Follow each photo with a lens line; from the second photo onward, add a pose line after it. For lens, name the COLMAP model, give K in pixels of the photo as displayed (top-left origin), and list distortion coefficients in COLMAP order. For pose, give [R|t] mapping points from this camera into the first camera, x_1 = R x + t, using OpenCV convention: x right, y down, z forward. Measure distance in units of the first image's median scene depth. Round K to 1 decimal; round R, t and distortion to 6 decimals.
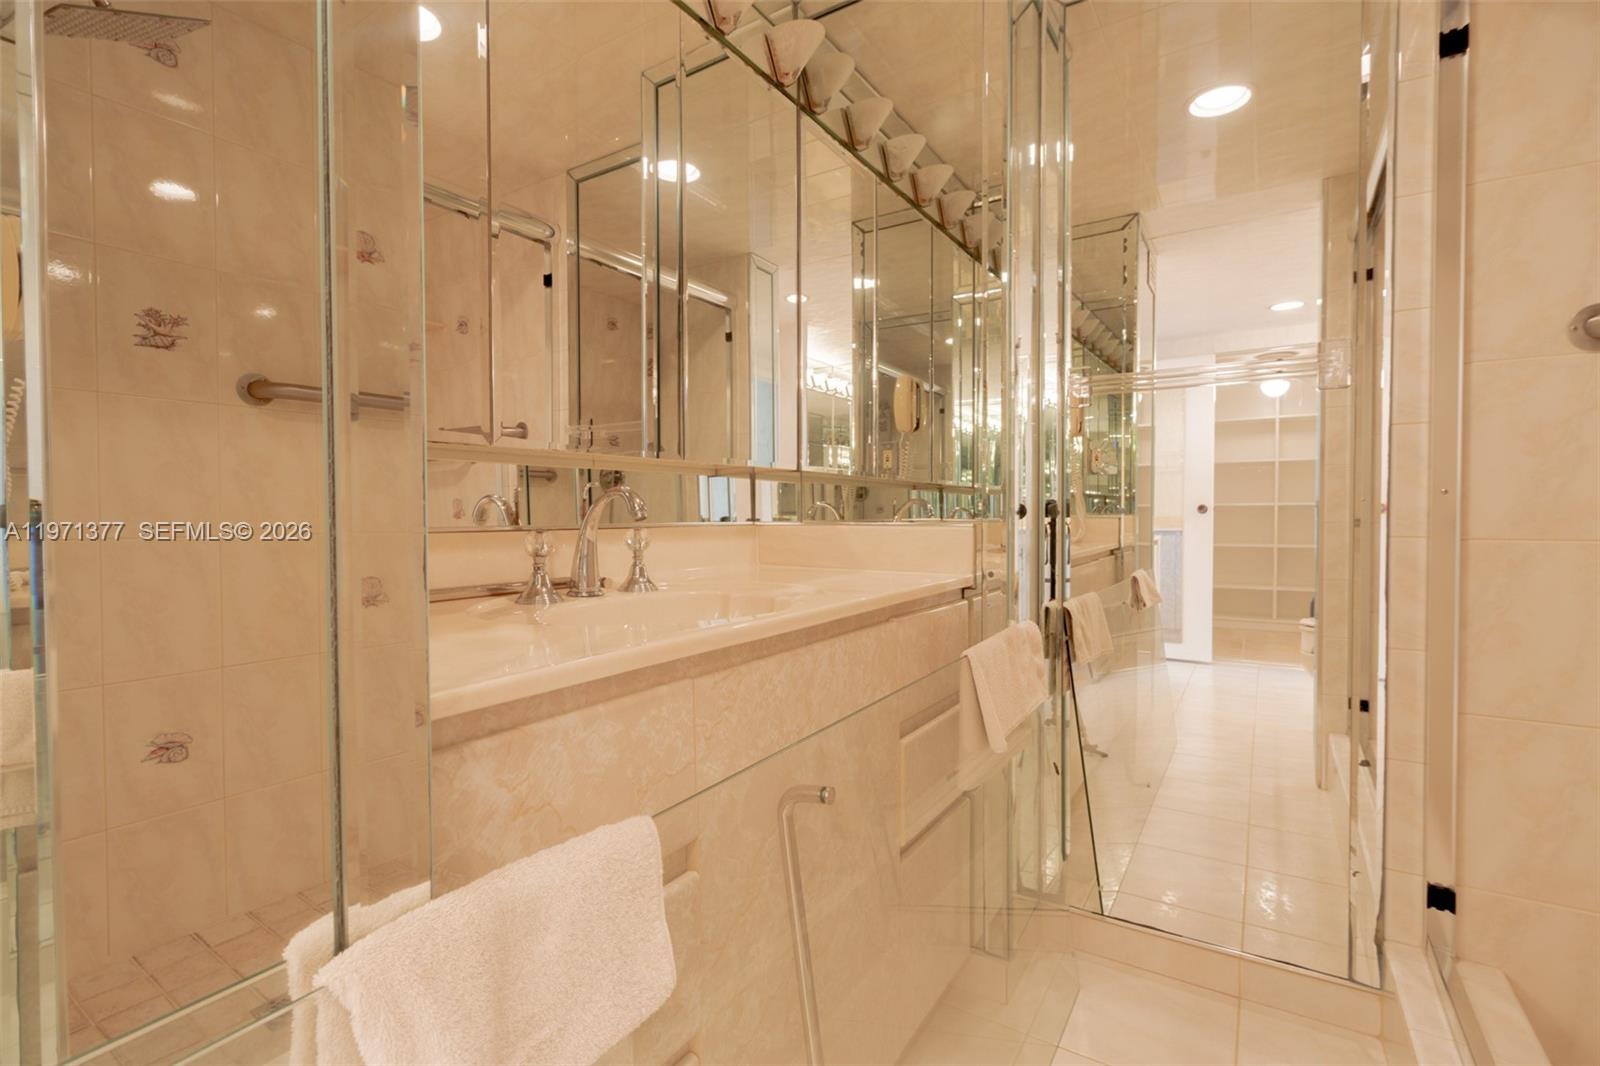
lens RADIAL K [[735.6, 0, 803.7], [0, 735.6, 528.2], [0, 0, 1]] dist [0.000342, -0.000482]
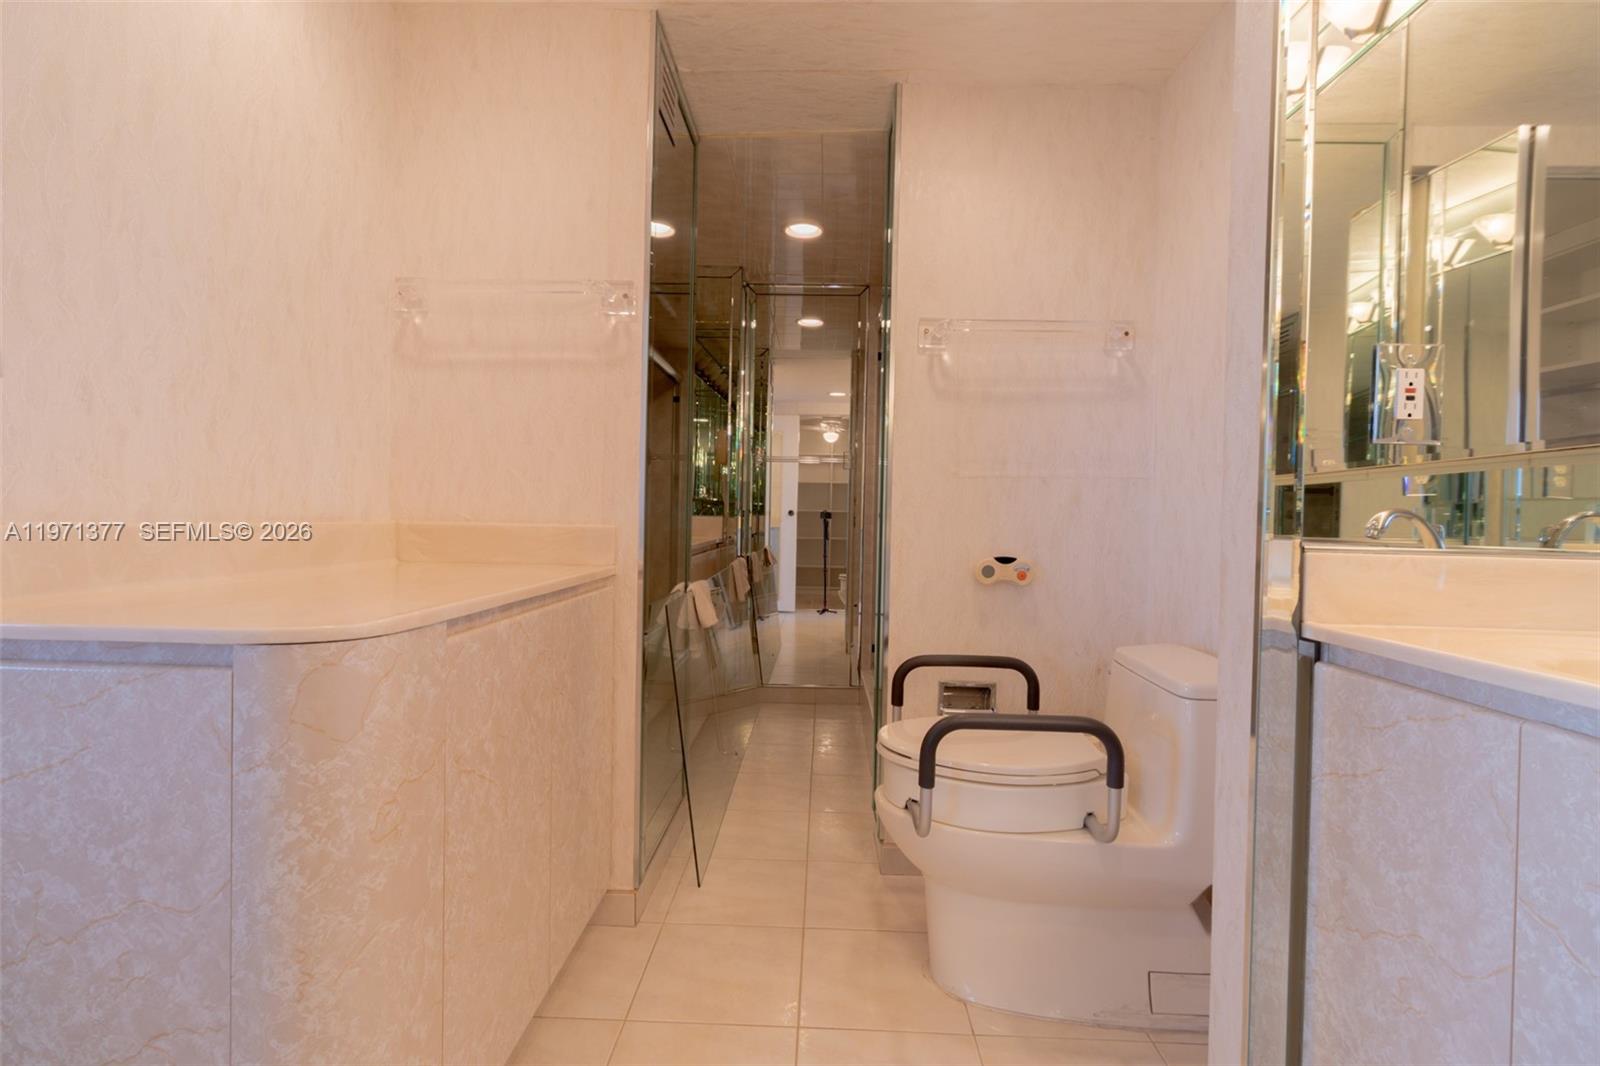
lens RADIAL K [[735.6, 0, 803.7], [0, 735.6, 528.2], [0, 0, 1]] dist [0.000342, -0.000482]
pose [[0.863759, 0.013310, 0.503729, -0.254443], [-0.012954, 0.999907, -0.004208, 0.014443], [-0.503738, -0.002890, 0.863851, -0.408999]]
